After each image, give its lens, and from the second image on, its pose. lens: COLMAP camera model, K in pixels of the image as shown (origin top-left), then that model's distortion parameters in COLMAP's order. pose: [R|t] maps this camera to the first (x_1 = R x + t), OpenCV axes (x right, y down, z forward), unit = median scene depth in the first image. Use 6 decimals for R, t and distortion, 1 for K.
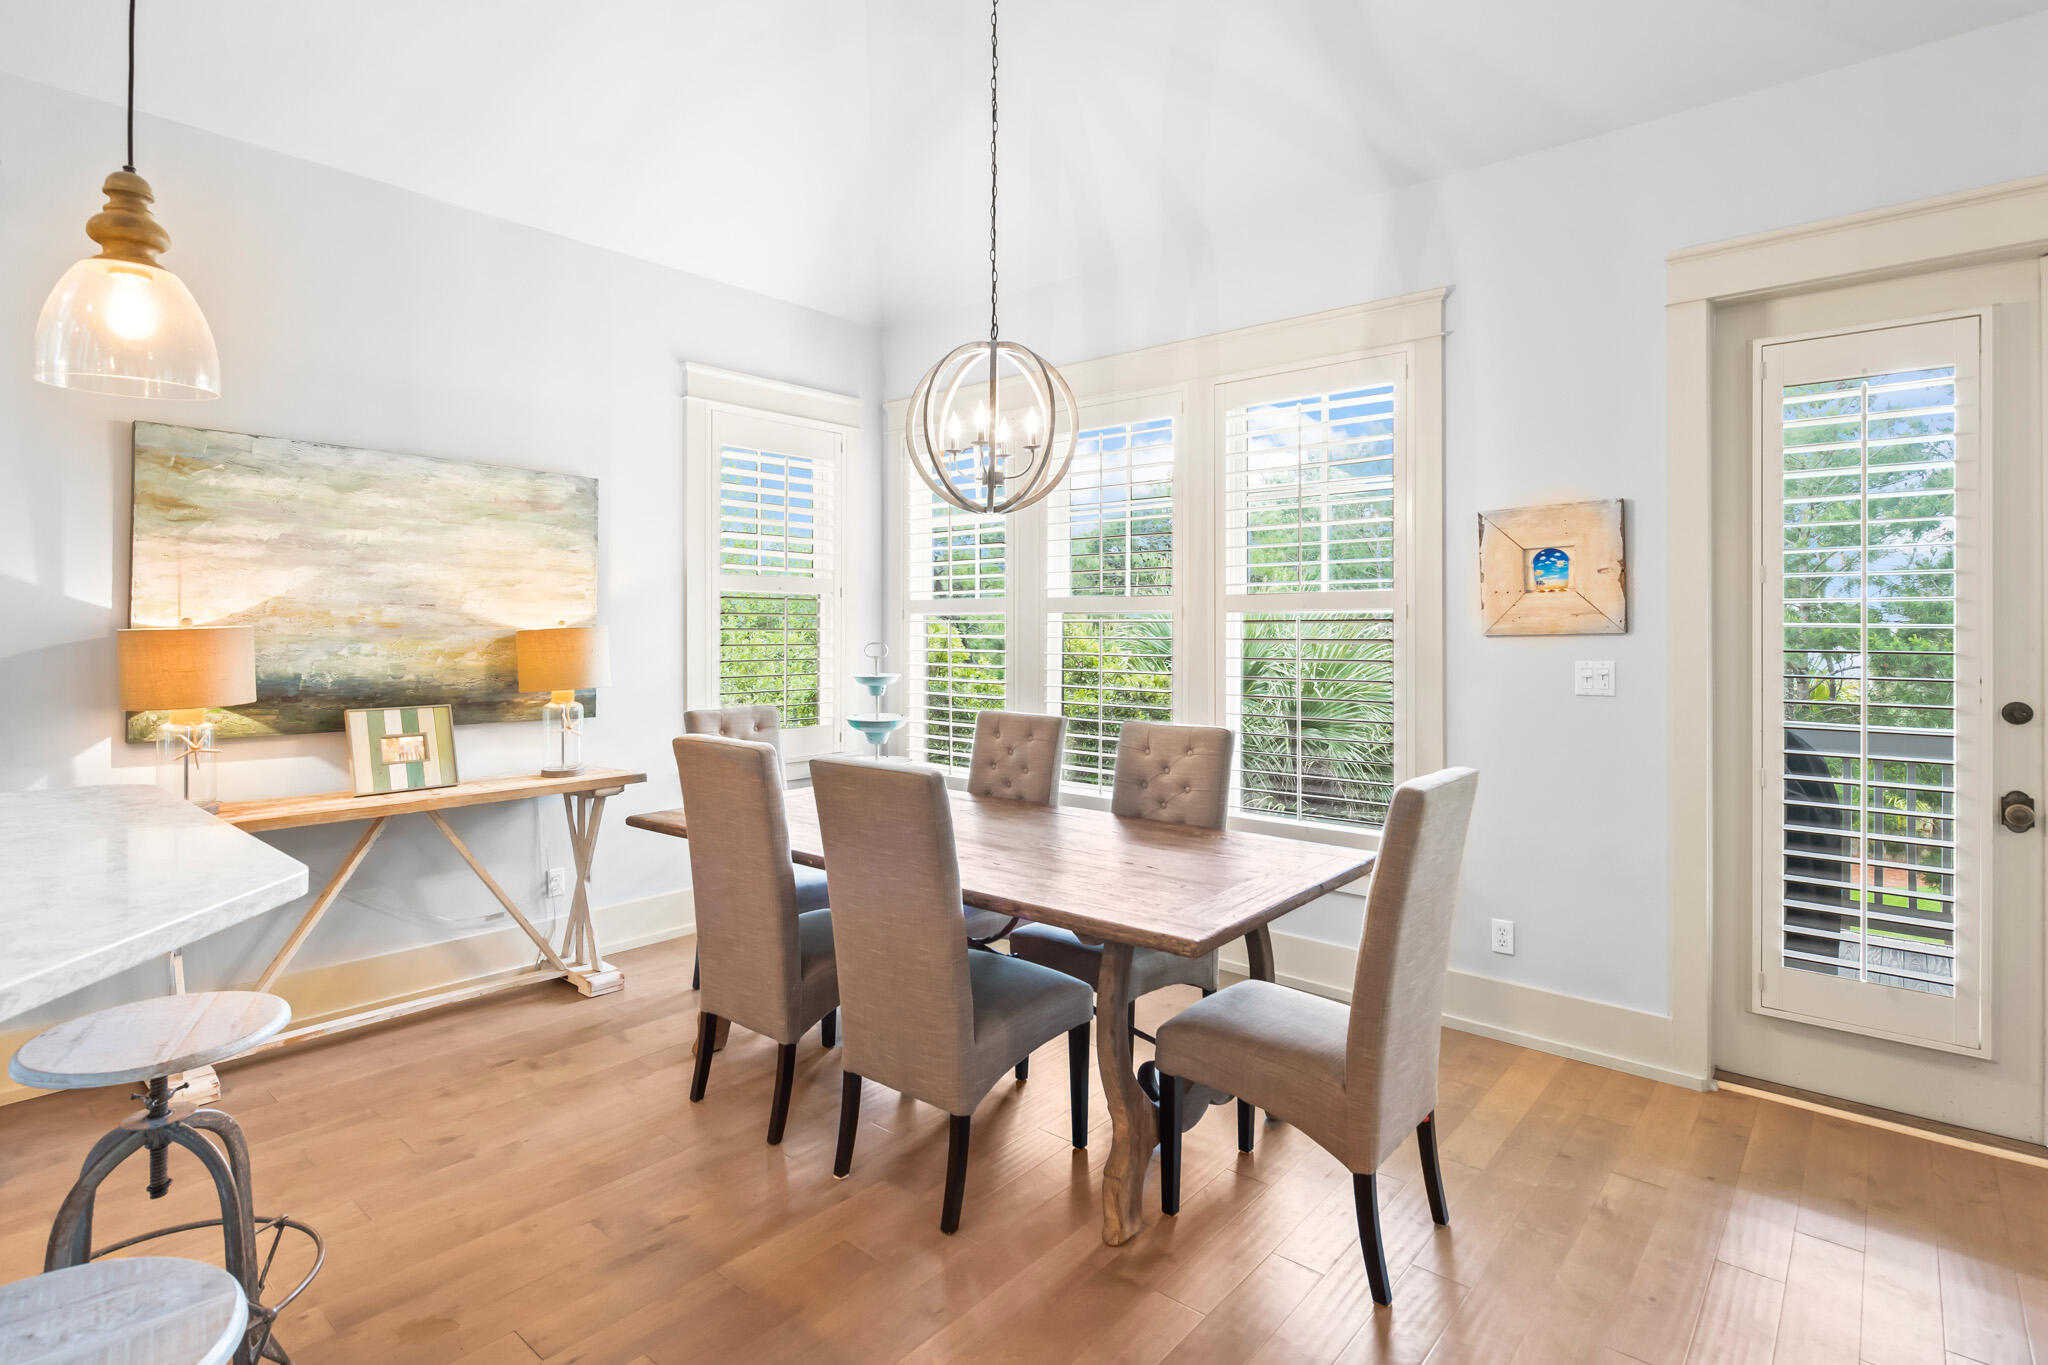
lens RADIAL K [[1034.1, 0, 1005.8], [0, 1034.1, 623.6], [0, 0, 1]] dist [0.000016, -0.000627]
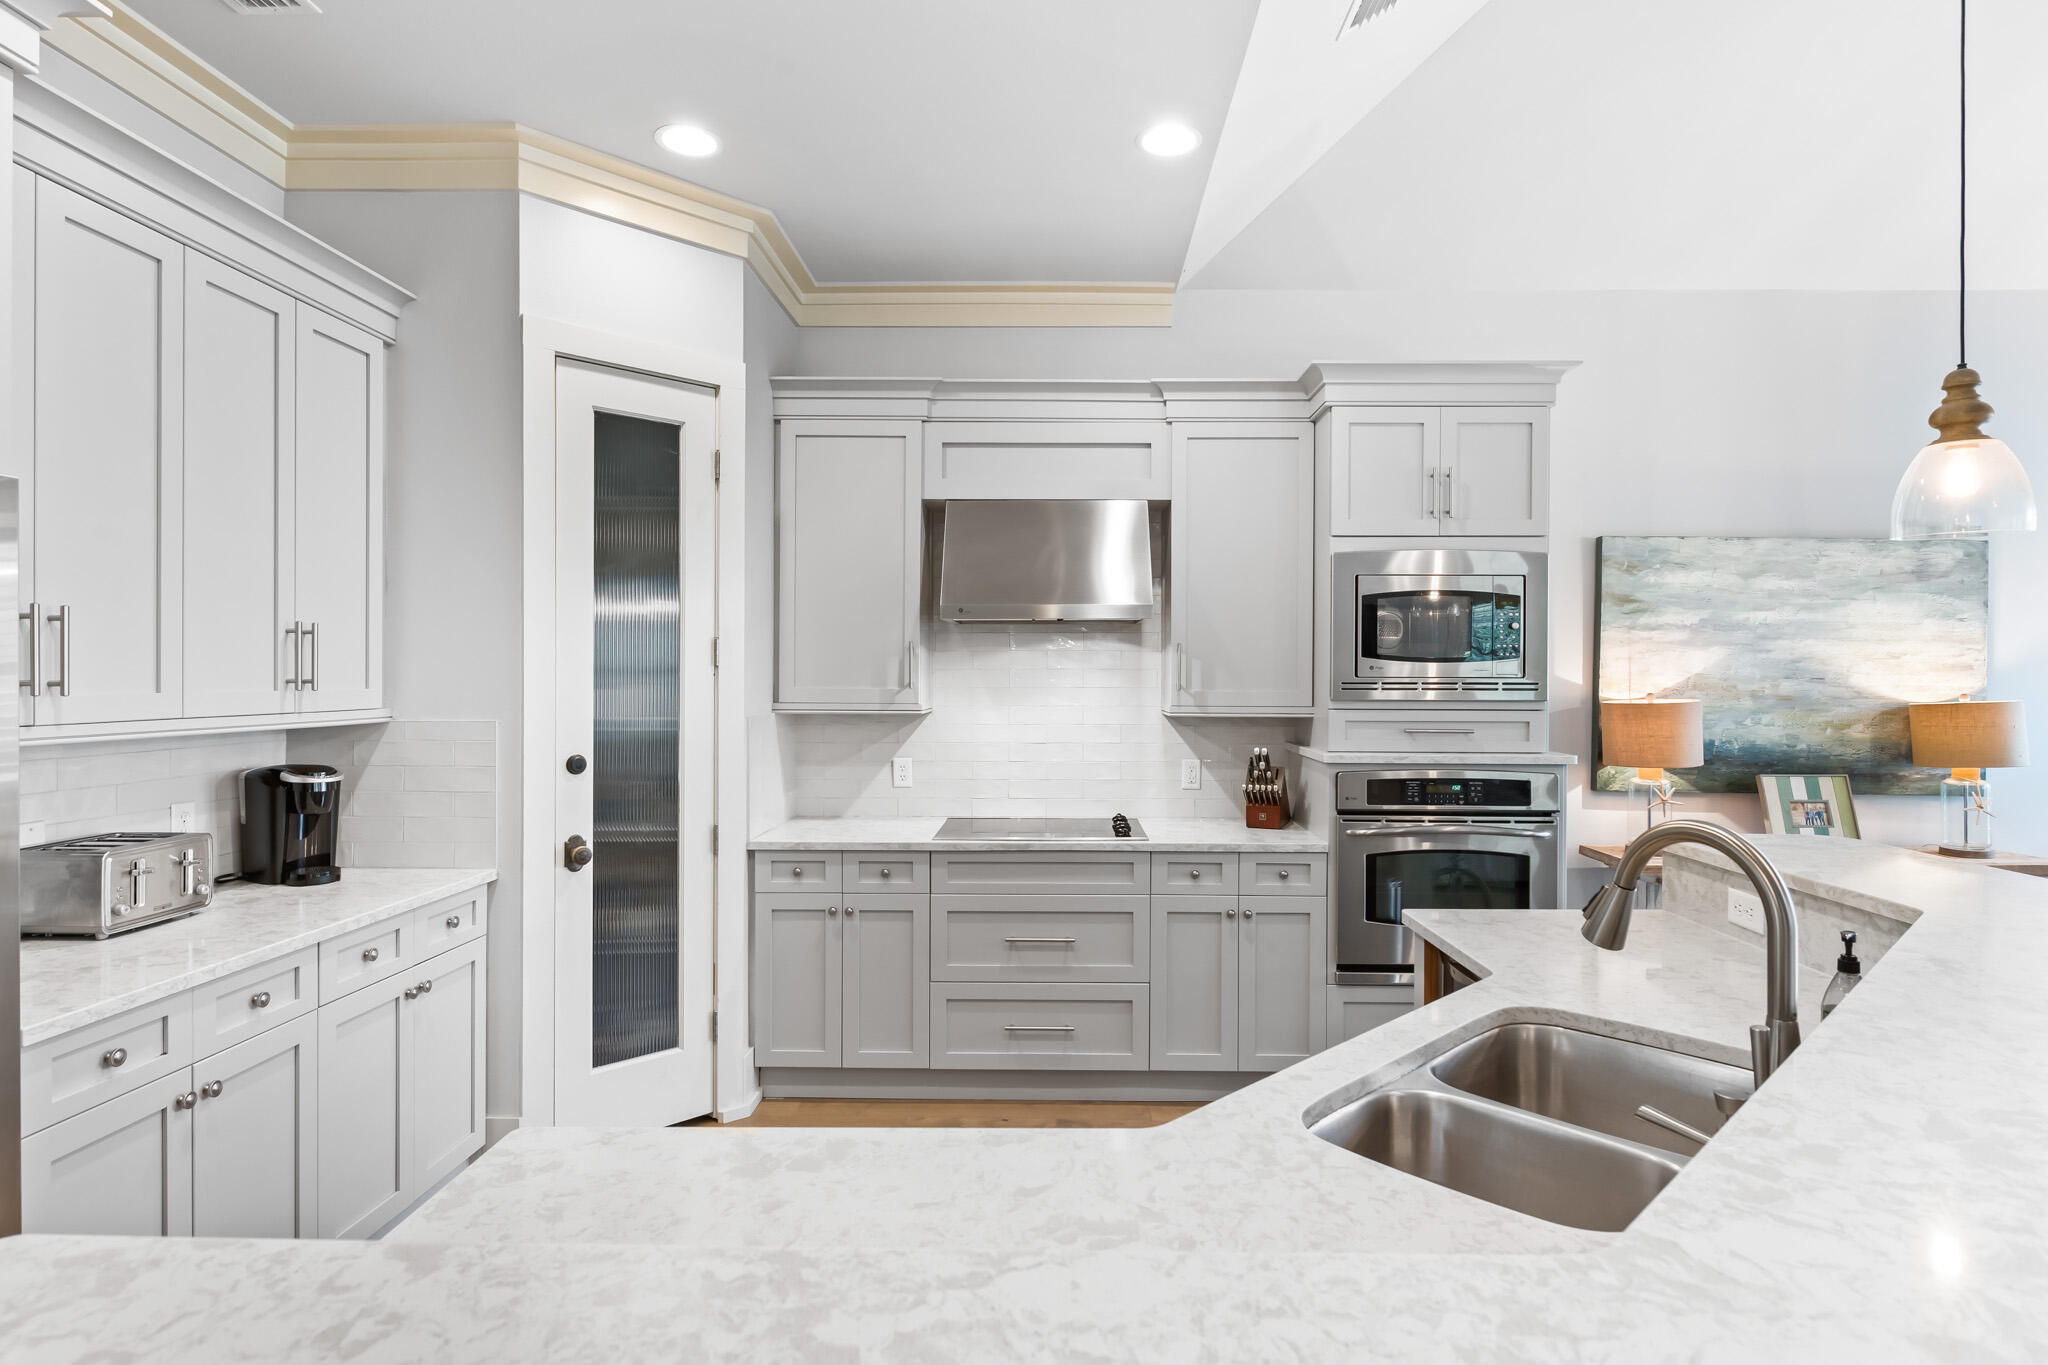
lens RADIAL K [[1071.0, 0, 1029.9], [0, 1071.0, 676.5], [0, 0, 1]] dist [-0.005463, -0.001610]
pose [[0.644348, 0.000480, -0.764733, -0.257530], [0.002178, 0.999995, 0.002462, -0.025934], [0.764730, -0.003253, 0.644343, -0.330844]]
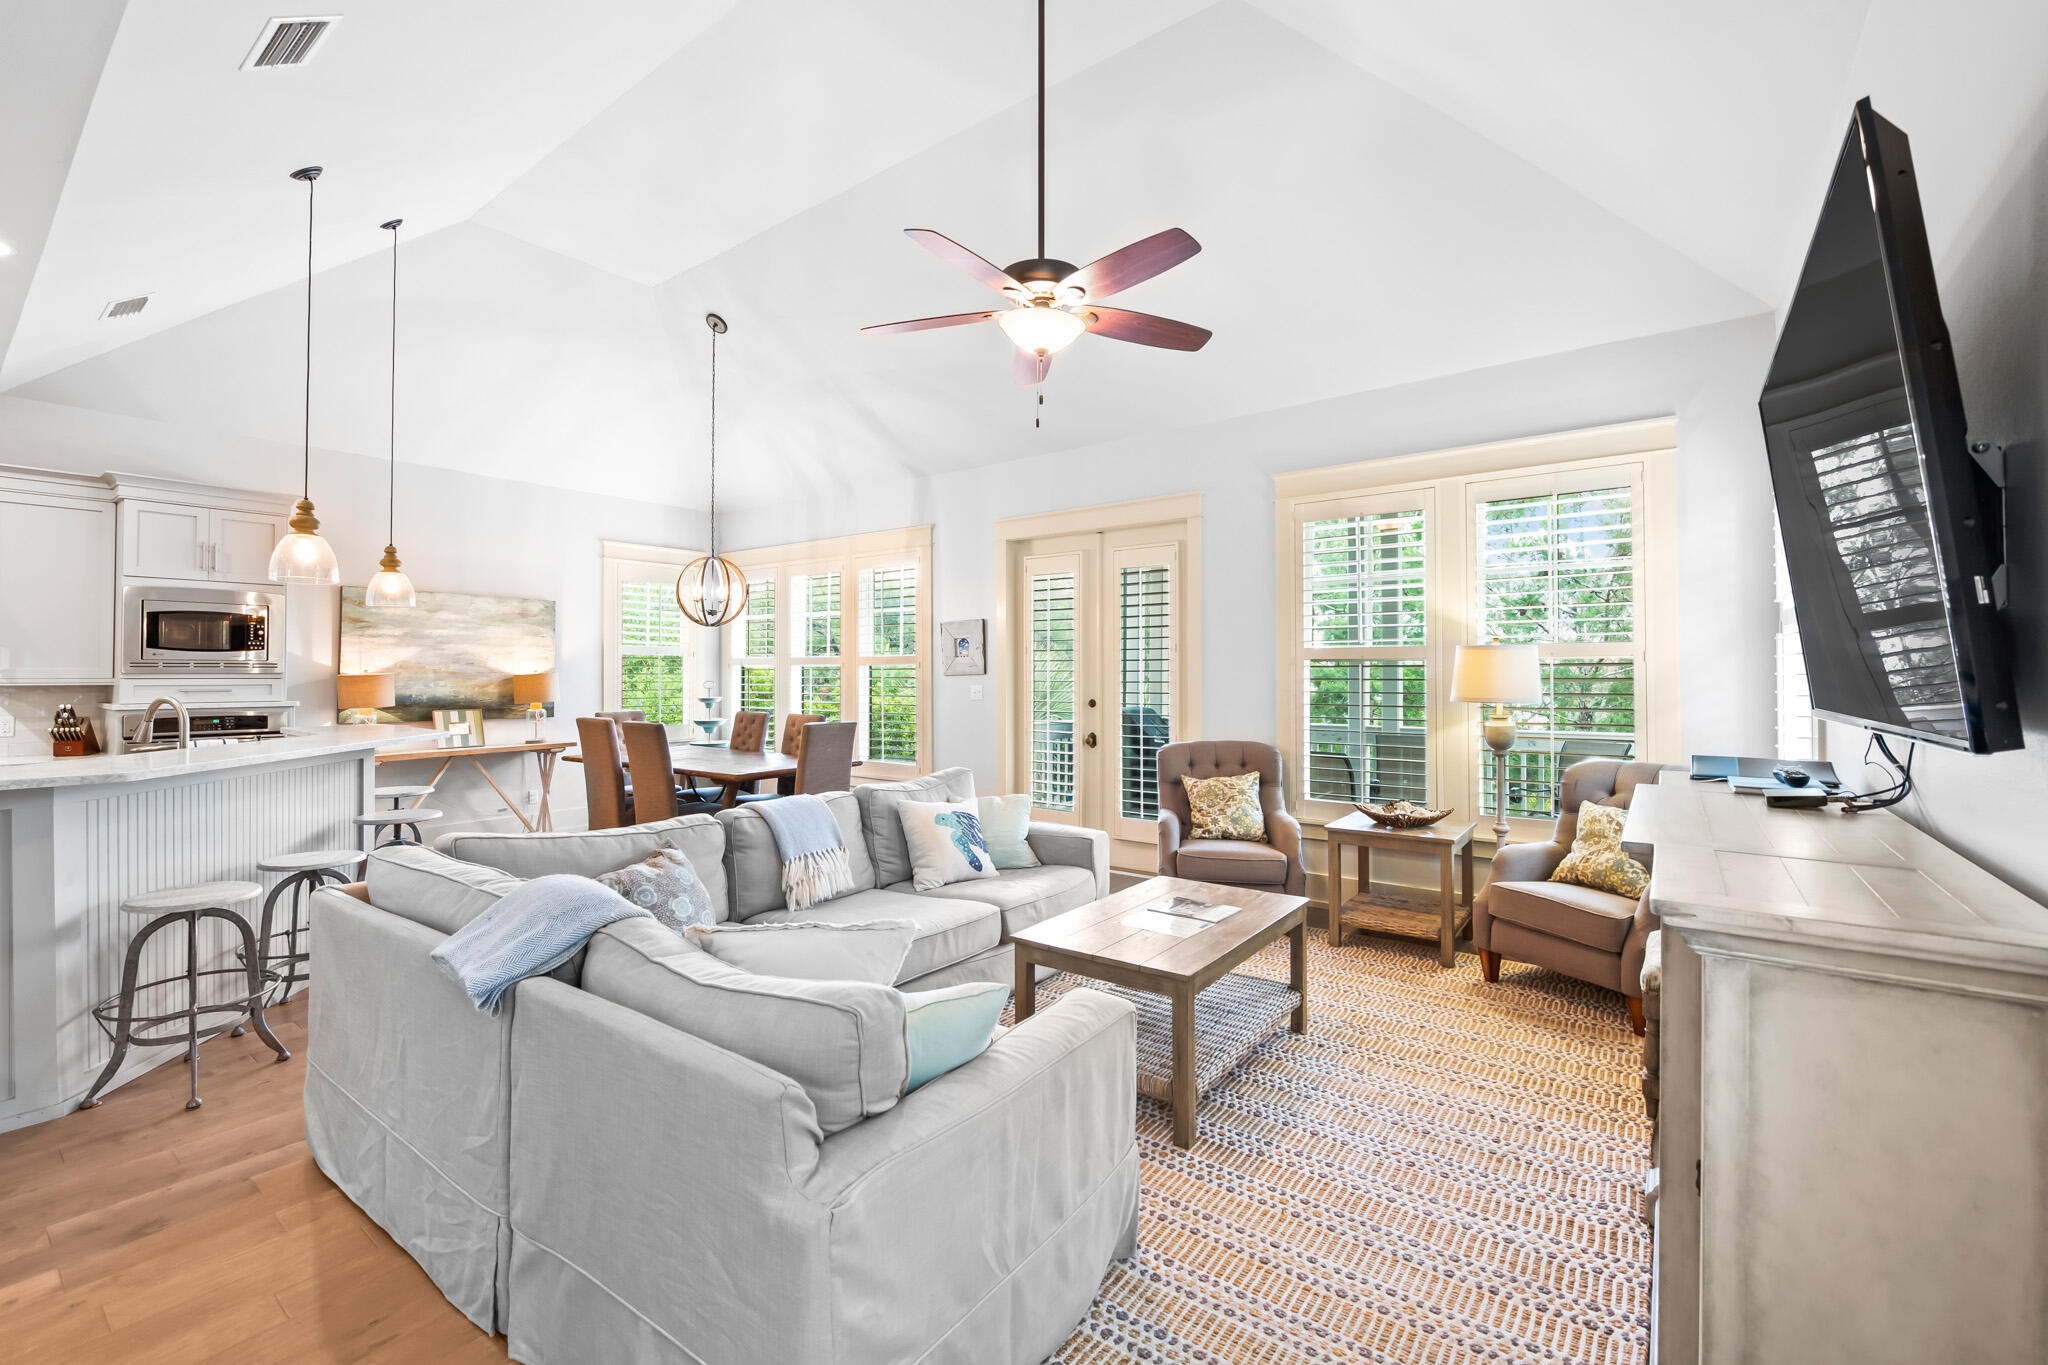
lens RADIAL K [[868.0, 0, 1021.3], [0, 868.0, 661.9], [0, 0, 1]] dist [-0.004040, -0.001163]
pose [[0.997501, -0.003071, 0.070582, 0.484977], [0.003671, 0.999958, -0.008380, -0.001744], [-0.070553, 0.008618, 0.997471, -0.931989]]
